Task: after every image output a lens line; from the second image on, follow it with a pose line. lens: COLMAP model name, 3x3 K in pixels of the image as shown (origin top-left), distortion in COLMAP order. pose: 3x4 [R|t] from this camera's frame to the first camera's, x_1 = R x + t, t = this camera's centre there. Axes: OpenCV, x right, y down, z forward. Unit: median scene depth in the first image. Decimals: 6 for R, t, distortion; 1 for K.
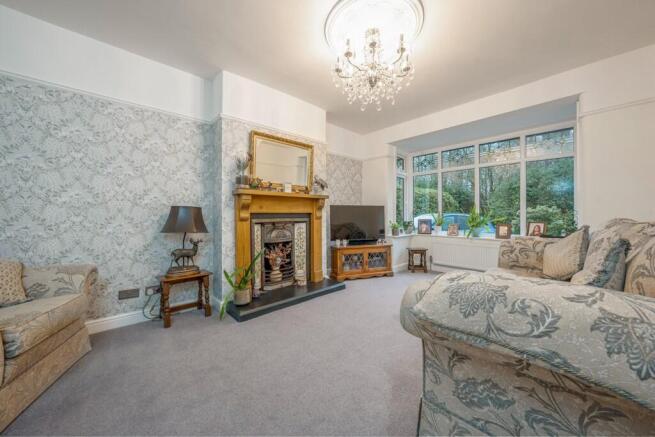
lens RADIAL K [[232.1, 0, 327.5], [0, 232.1, 218.5], [0, 0, 1]] dist [-0.011369, -0.000038]
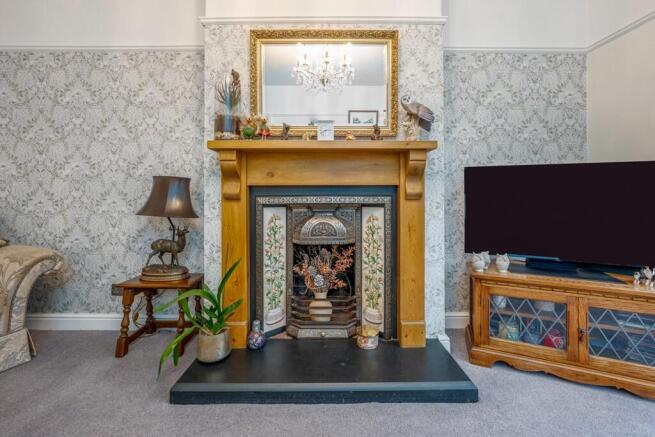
lens RADIAL K [[261.7, 0, 327.7], [0, 261.7, 194.3], [0, 0, 1]] dist [-0.011976, 0.000019]
pose [[0.737114, 0.004677, -0.675752, 0.176107], [-0.014411, 0.999857, -0.008800, -0.001010], [0.675615, 0.016225, 0.737076, 0.572207]]
